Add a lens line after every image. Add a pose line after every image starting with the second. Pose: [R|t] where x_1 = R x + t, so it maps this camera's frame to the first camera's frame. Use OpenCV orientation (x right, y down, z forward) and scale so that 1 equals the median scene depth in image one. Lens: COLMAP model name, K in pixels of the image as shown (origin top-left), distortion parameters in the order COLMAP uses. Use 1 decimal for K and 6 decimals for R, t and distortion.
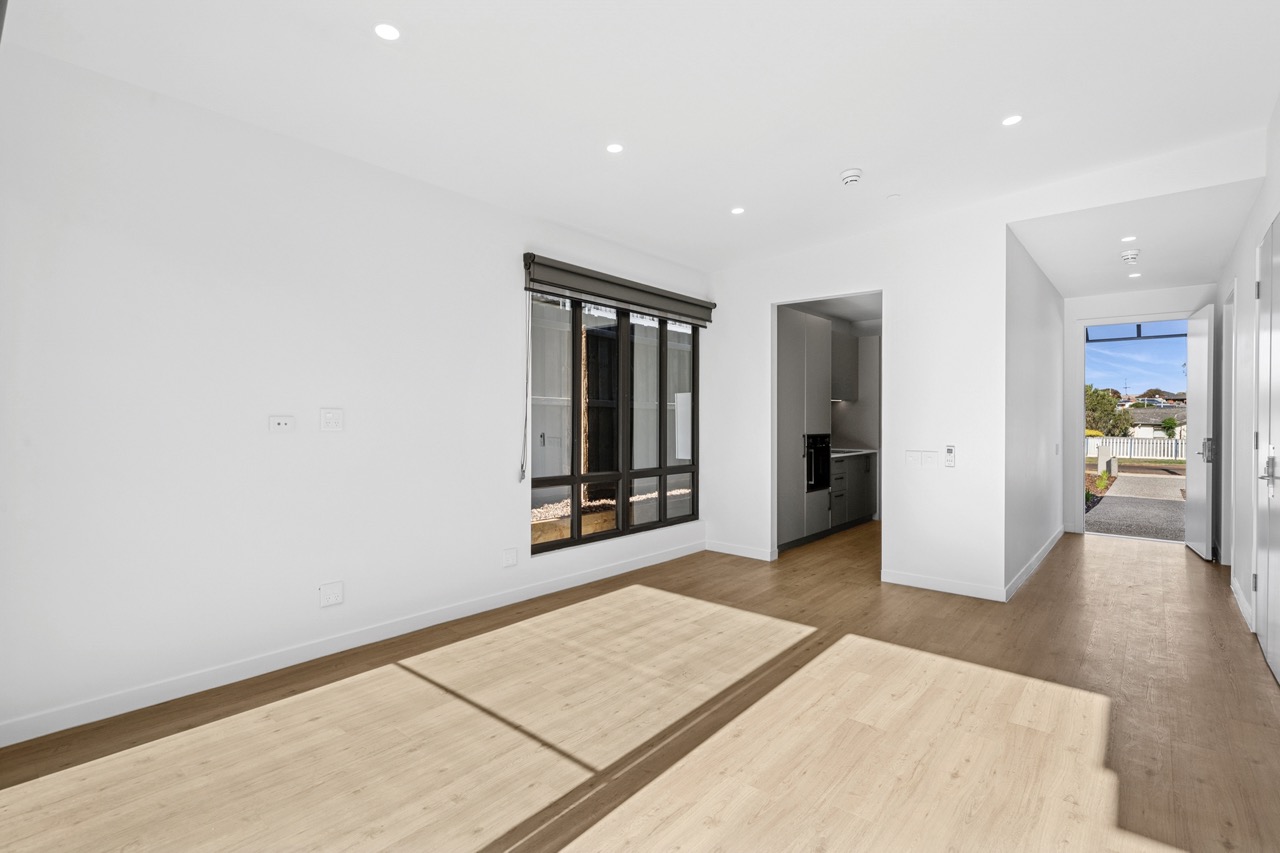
lens RADIAL K [[597.1, 0, 640.0], [0, 597.1, 426.5], [0, 0, 1]] dist [0.000282, 0.000028]
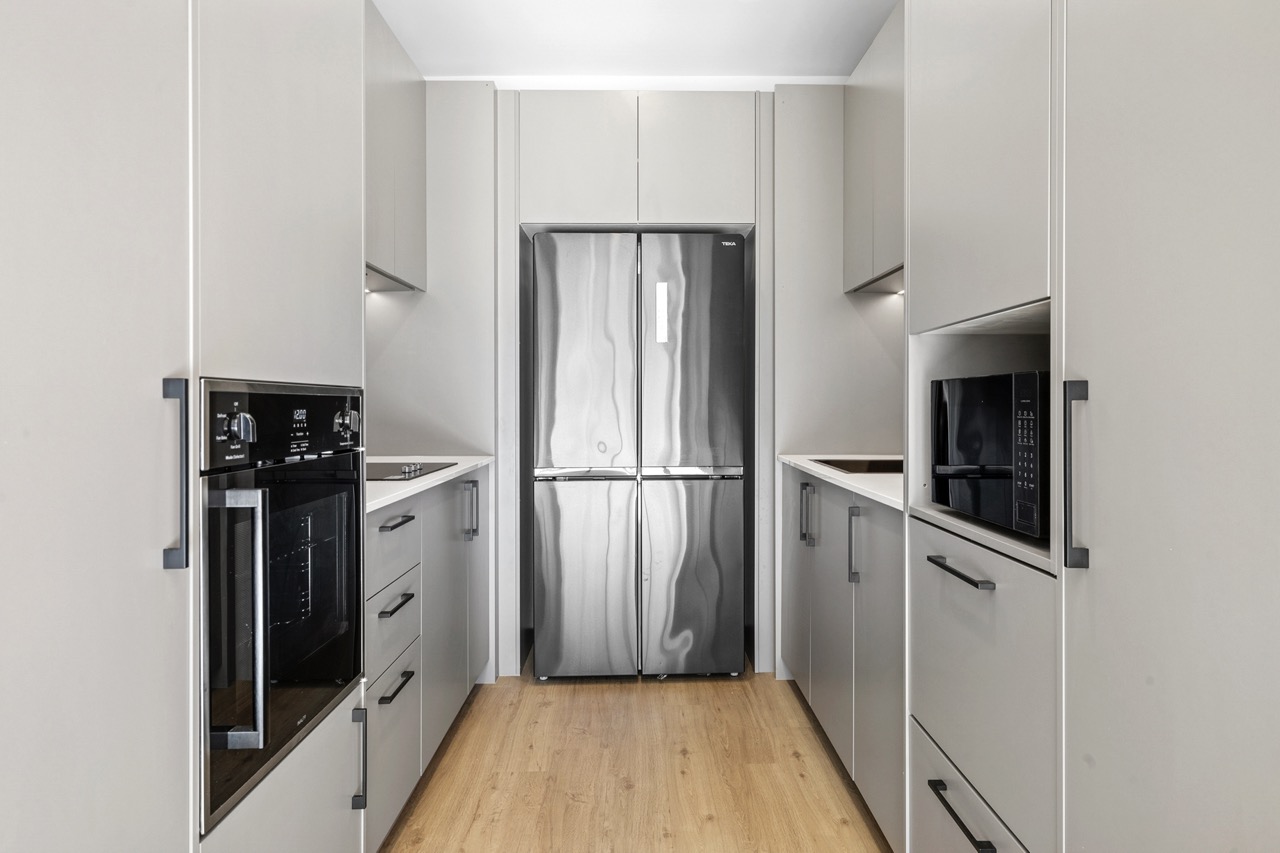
lens RADIAL K [[798.8, 0, 642.4], [0, 798.8, 409.6], [0, 0, 1]] dist [0.003094, 0.000468]
pose [[0.752467, -0.003094, 0.658622, 0.222220], [0.005504, 0.999984, -0.001590, 0.019550], [-0.658607, 0.004821, 0.752472, 0.759091]]
